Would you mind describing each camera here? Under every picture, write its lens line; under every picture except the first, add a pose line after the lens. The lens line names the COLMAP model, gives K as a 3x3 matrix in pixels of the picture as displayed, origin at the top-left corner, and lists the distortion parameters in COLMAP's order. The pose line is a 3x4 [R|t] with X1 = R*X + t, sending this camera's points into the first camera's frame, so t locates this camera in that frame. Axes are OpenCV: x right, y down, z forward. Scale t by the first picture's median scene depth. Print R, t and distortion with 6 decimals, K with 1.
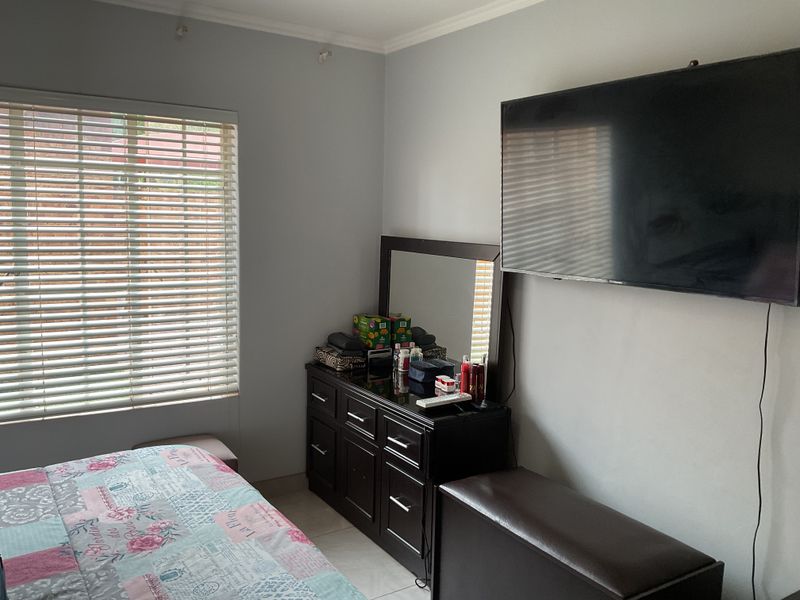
lens RADIAL K [[674.6, 0, 396.7], [0, 674.6, 300.8], [0, 0, 1]] dist [0.144038, -0.269907]
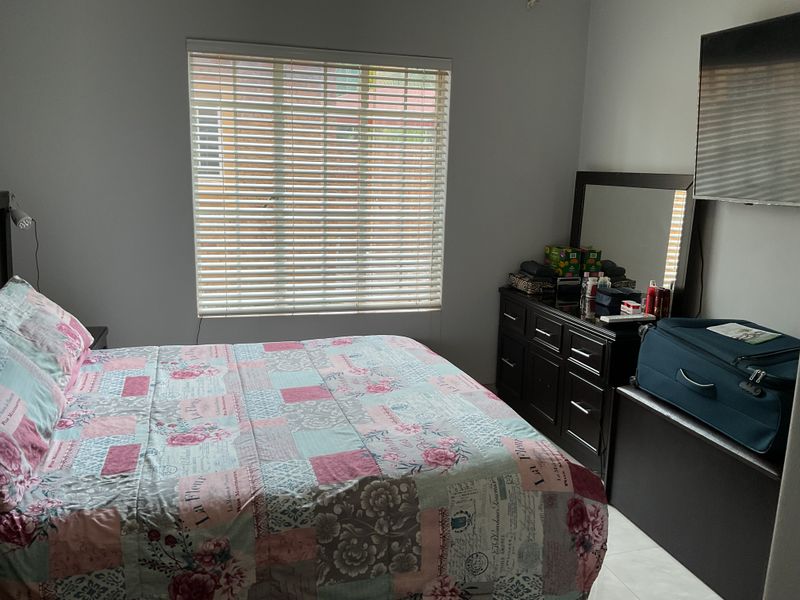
lens RADIAL K [[674.6, 0, 396.7], [0, 674.6, 300.8], [0, 0, 1]] dist [0.144038, -0.269907]
pose [[0.960475, 0.053930, -0.273091, 0.010469], [-0.037081, 0.997098, 0.066491, 0.052430], [0.275884, -0.053736, 0.959688, -0.136917]]
